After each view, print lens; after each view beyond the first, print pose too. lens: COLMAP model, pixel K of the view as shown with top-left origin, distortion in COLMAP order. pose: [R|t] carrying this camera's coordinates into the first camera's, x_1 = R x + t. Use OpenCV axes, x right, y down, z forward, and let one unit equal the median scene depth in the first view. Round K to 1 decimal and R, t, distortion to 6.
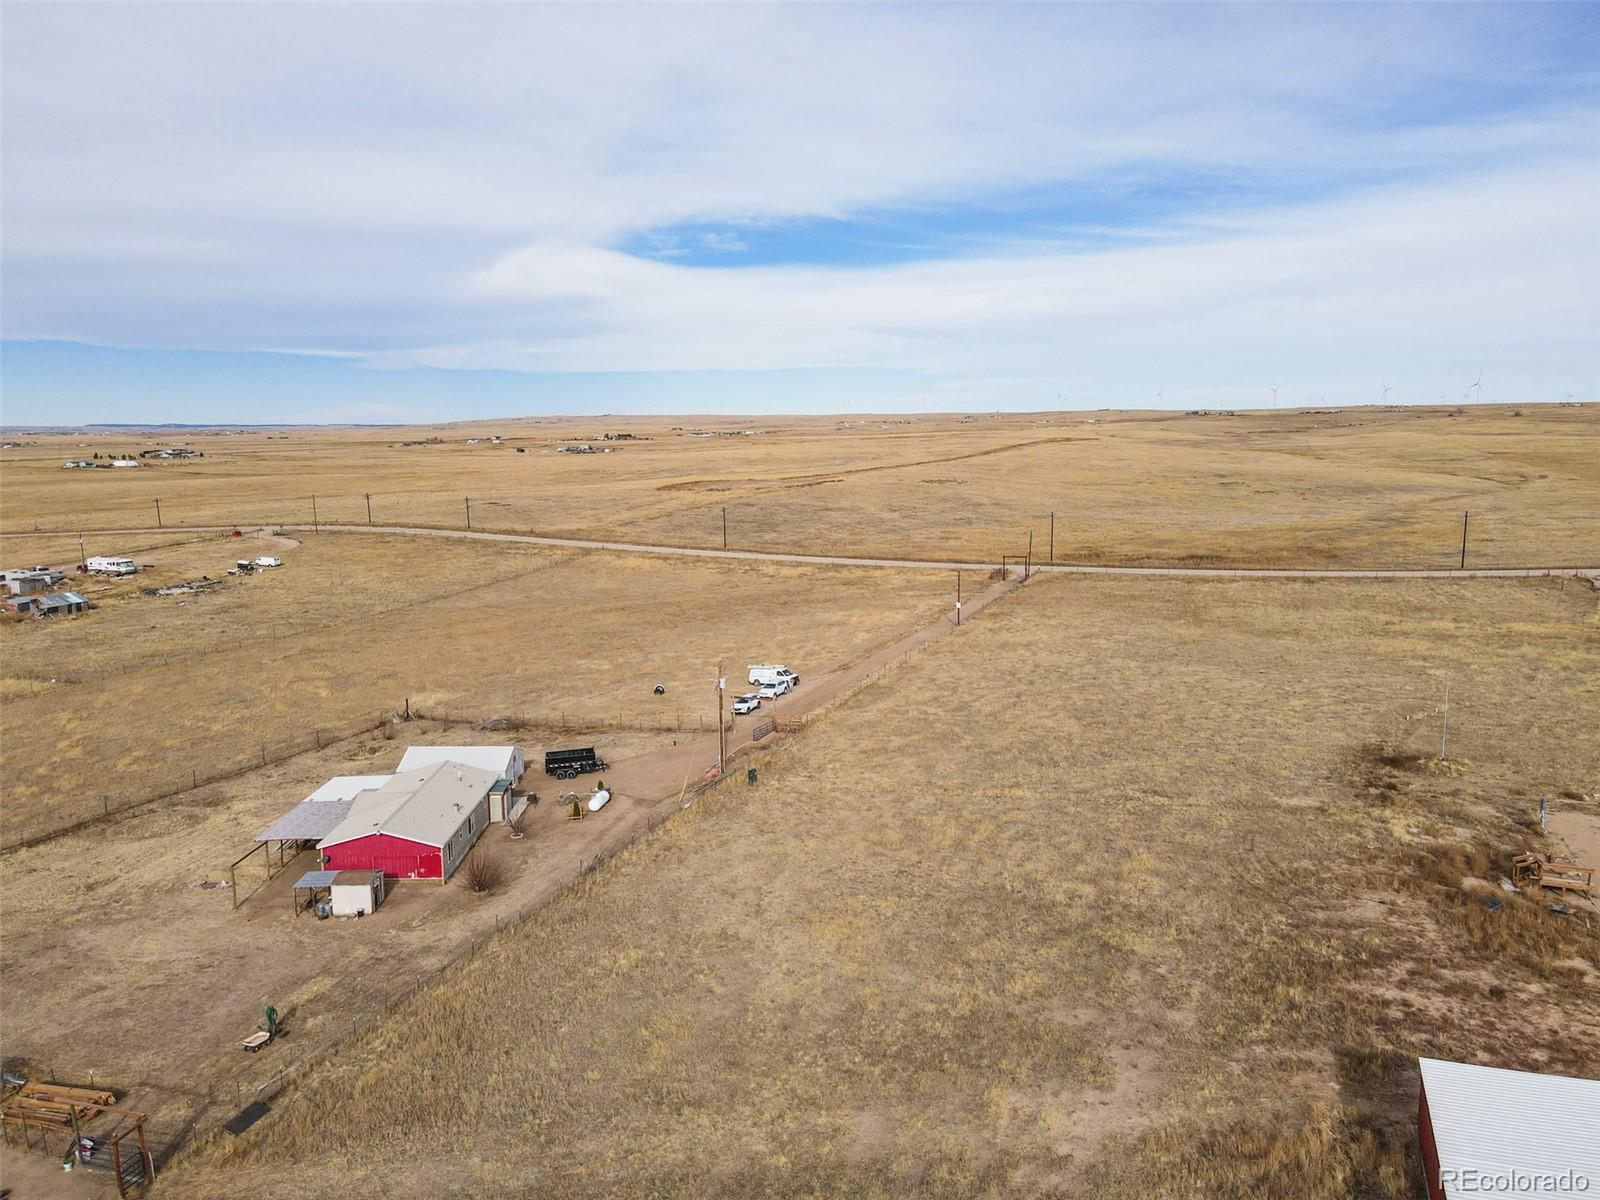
lens RADIAL K [[1162.2, 0, 774.2], [0, 1162.2, 606.2], [0, 0, 1]] dist [0.012006, 0.001405]
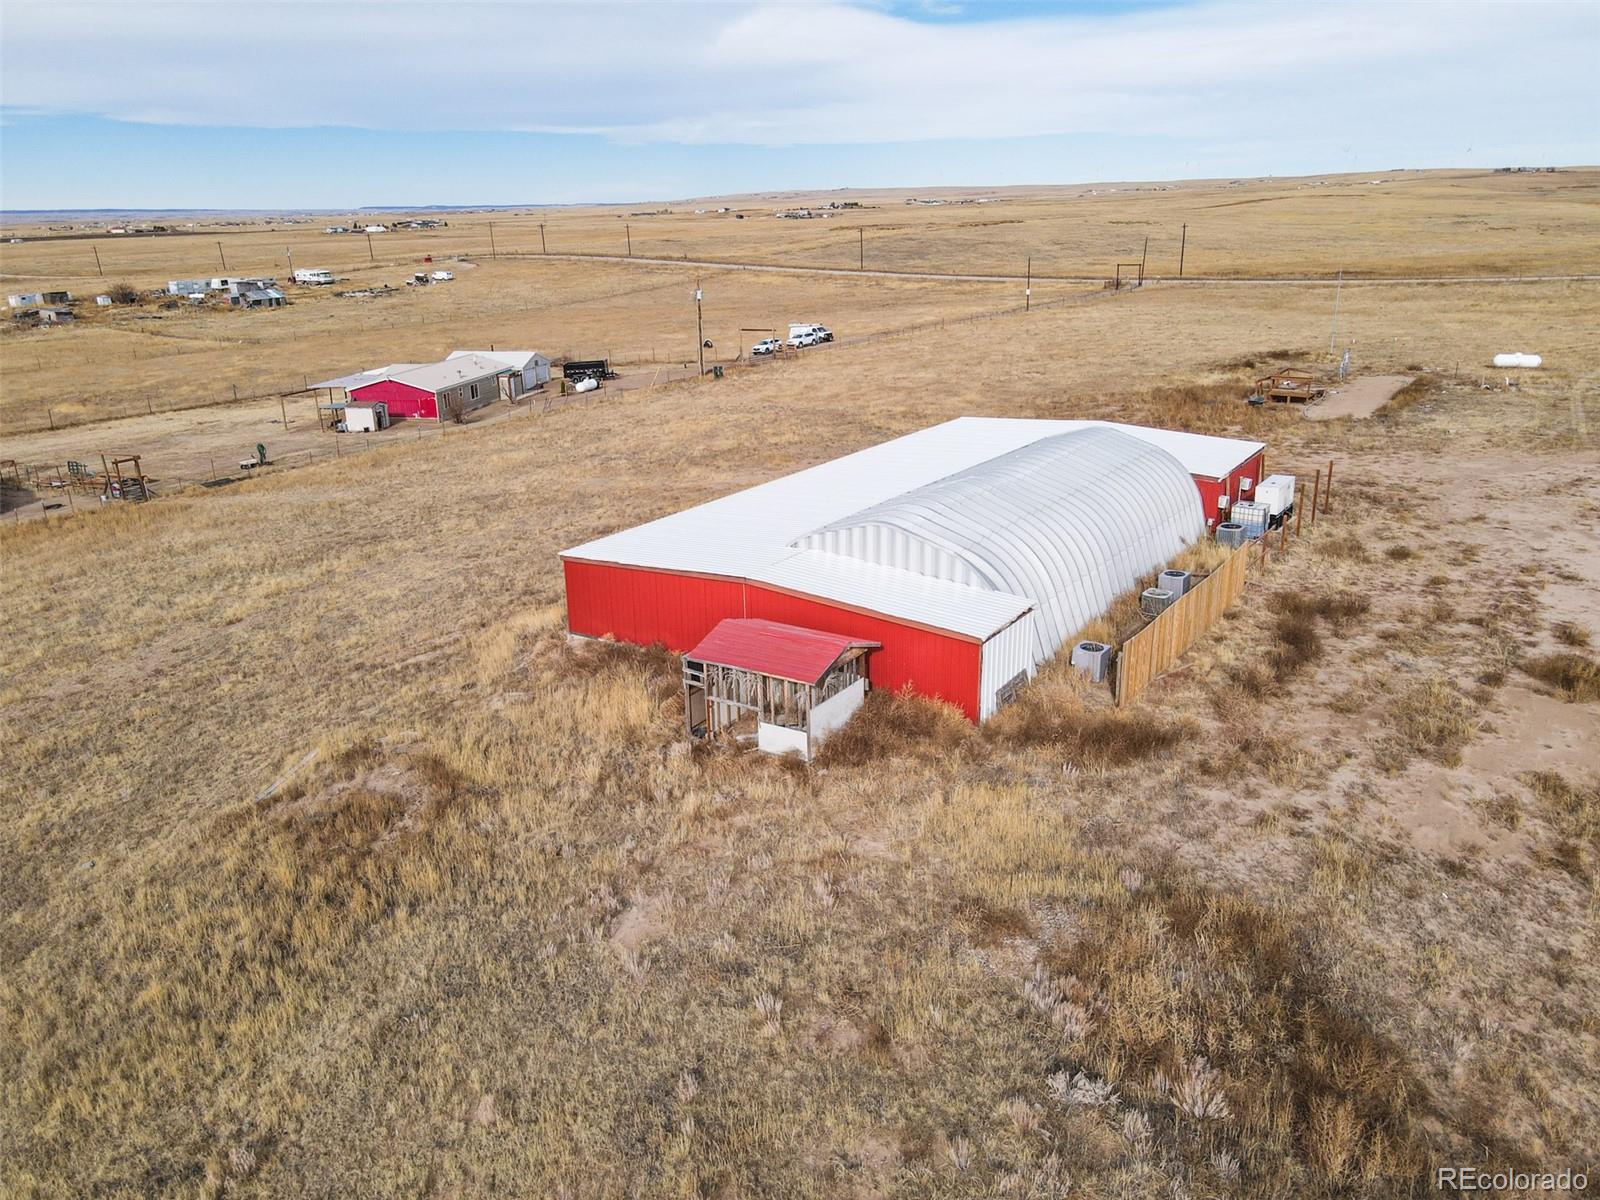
lens RADIAL K [[1162.2, 0, 774.2], [0, 1162.2, 606.2], [0, 0, 1]] dist [0.012006, 0.001405]
pose [[0.978538, 0.053643, -0.198961, 0.120404], [-0.017705, 0.983838, 0.178184, 0.071268], [0.205304, -0.170837, 0.963673, -0.067400]]
